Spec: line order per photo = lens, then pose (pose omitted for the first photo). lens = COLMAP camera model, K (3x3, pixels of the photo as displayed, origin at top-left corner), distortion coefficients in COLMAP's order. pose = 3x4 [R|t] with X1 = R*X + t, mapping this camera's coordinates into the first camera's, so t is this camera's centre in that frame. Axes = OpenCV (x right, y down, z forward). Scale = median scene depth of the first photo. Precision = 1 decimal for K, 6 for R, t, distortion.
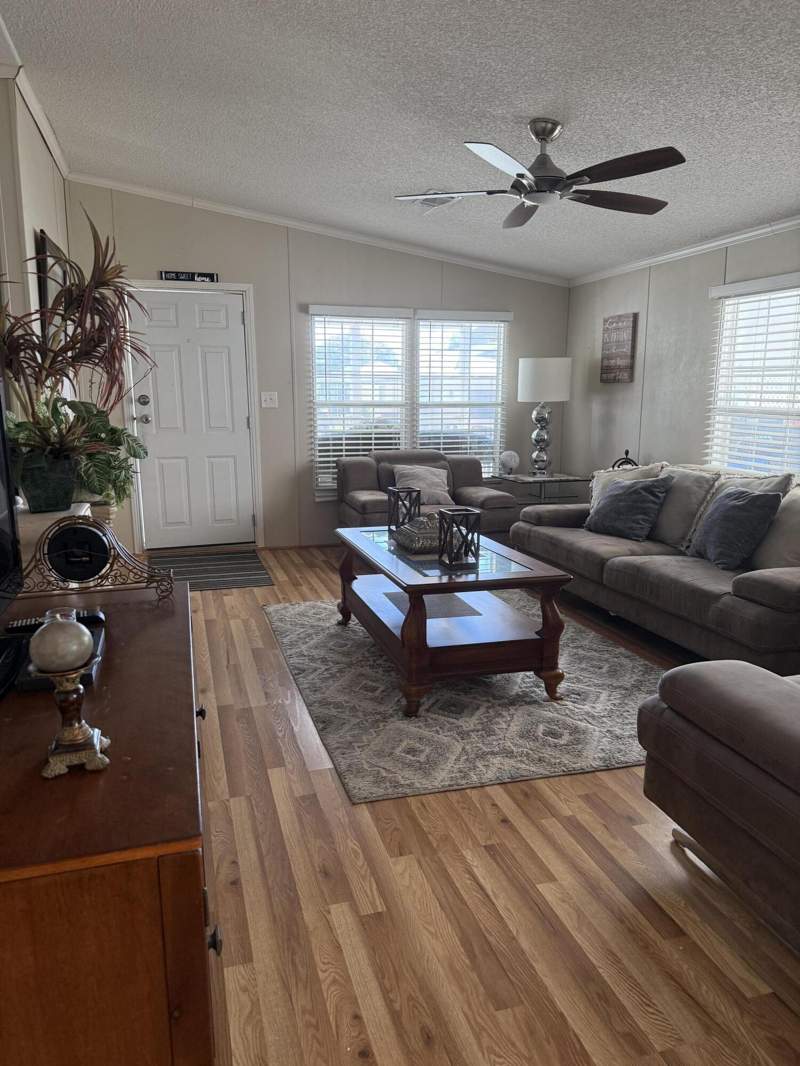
lens RADIAL K [[736.4, 0, 407.1], [0, 736.4, 538.1], [0, 0, 1]] dist [0.109977, -0.177417]
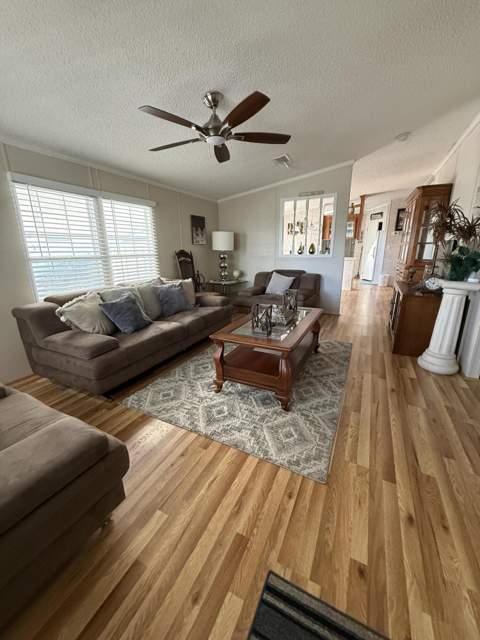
lens RADIAL K [[255.7, 0, 241.0], [0, 255.7, 318.2], [0, 0, 1]] dist [-0.001113, -0.000013]
pose [[-0.721080, -0.174315, 0.670565, -0.255793], [0.146057, 0.907841, 0.393055, -0.196017], [-0.677282, 0.381365, -0.629166, 1.032624]]
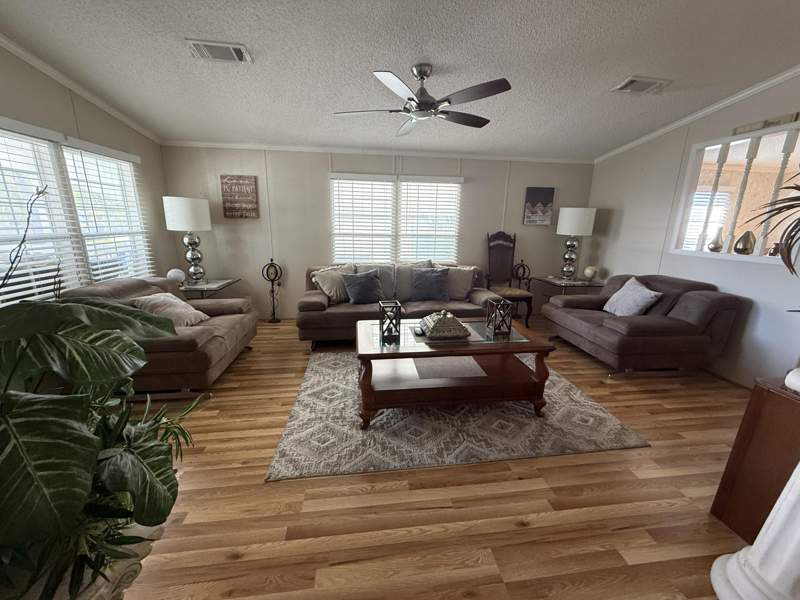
lens RADIAL K [[319.7, 0, 394.1], [0, 319.7, 299.6], [0, 0, 1]] dist [-0.001113, -0.000013]
pose [[0.174340, -0.230852, 0.957242, -0.415865], [0.173623, 0.964106, 0.200885, -0.140153], [-0.969258, 0.131177, 0.208163, 0.650866]]
